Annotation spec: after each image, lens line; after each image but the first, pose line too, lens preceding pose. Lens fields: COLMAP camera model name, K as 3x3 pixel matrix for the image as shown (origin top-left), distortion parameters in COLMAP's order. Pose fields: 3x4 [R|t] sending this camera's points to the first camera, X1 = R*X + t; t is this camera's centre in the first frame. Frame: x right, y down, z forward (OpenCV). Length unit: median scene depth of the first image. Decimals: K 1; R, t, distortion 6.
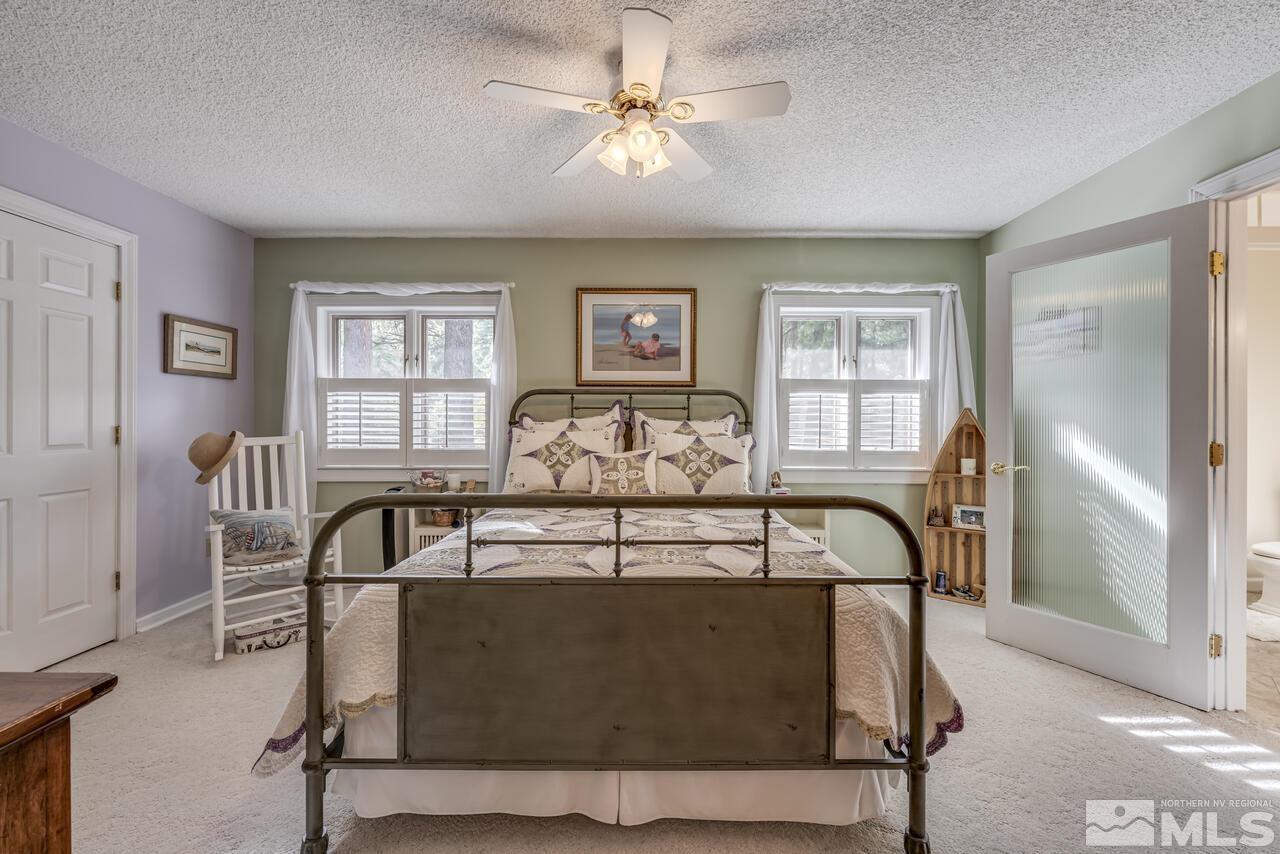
lens RADIAL K [[524.5, 0, 641.8], [0, 524.5, 423.7], [0, 0, 1]] dist [-0.000231, 0.000011]
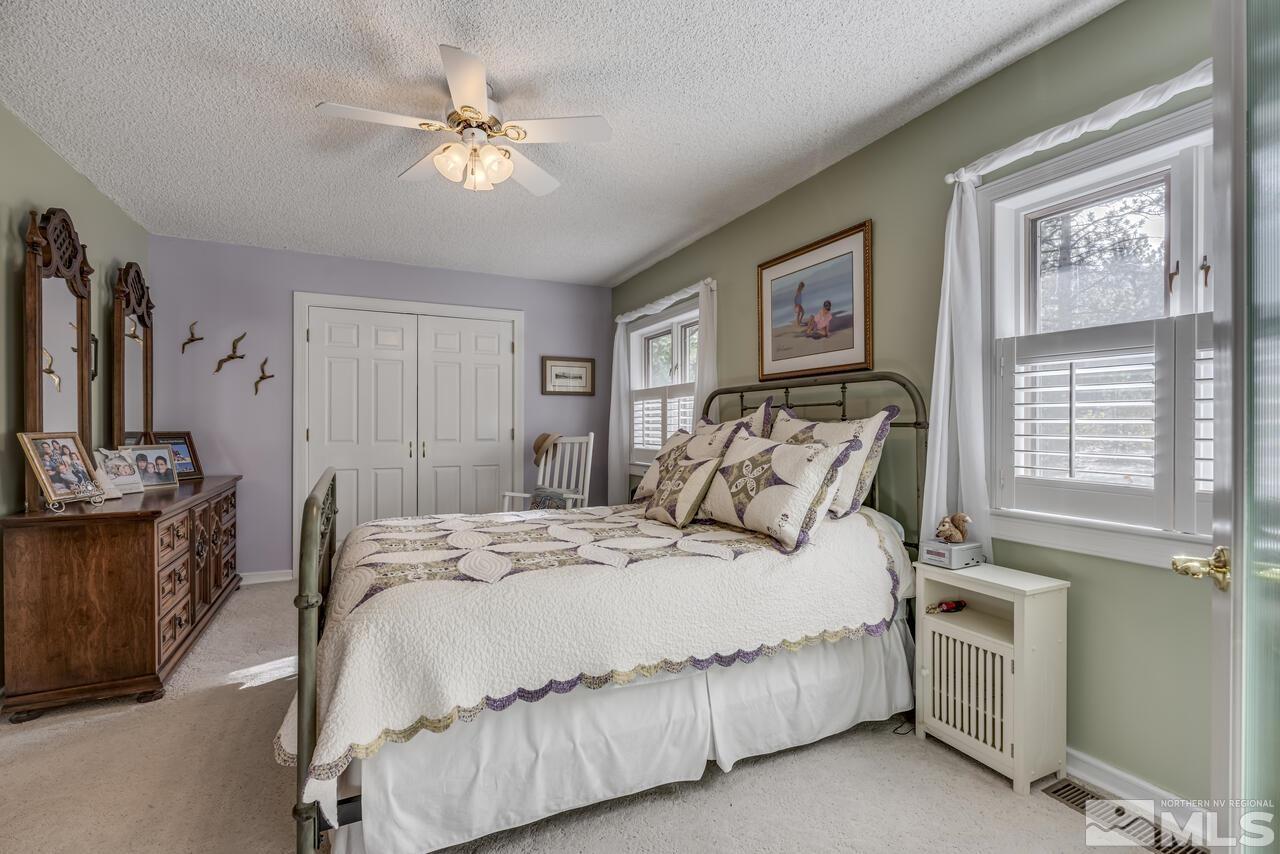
lens RADIAL K [[589.4, 0, 638.2], [0, 589.4, 428.7], [0, 0, 1]] dist [0.000410, 0.000157]
pose [[0.422950, -0.000716, -0.906153, 0.658609], [-0.002299, 0.999996, -0.001863, 0.005420], [0.906150, 0.002871, 0.422946, 0.431939]]
